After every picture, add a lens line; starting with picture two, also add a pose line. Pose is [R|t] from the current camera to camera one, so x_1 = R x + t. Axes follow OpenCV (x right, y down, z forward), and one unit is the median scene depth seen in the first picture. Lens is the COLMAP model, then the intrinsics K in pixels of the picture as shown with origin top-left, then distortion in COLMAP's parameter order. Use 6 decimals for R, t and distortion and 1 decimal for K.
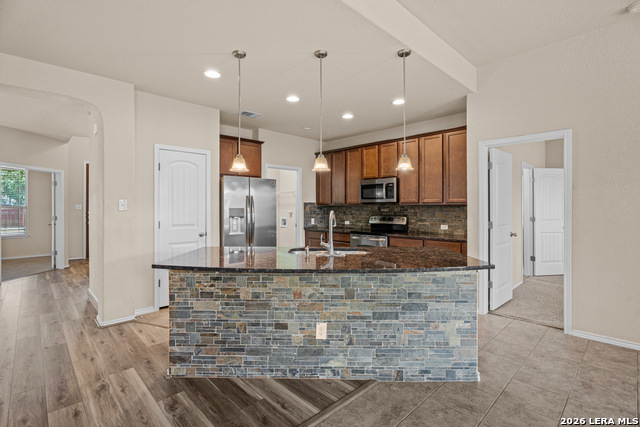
lens RADIAL K [[306.6, 0, 317.0], [0, 306.6, 207.4], [0, 0, 1]] dist [-0.000660, -0.000342]
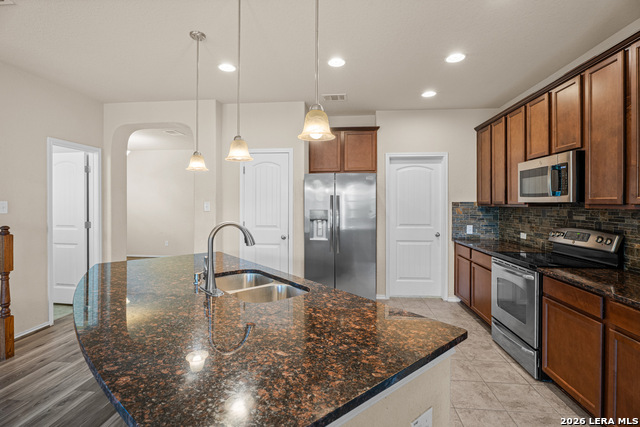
lens RADIAL K [[301.7, 0, 318.7], [0, 301.7, 204.1], [0, 0, 1]] dist [-0.011483, -0.000310]
pose [[0.651046, 0.004000, -0.759028, 0.369765], [-0.003893, 0.999991, 0.001932, -0.014725], [0.759029, 0.001697, 0.651055, 0.424759]]
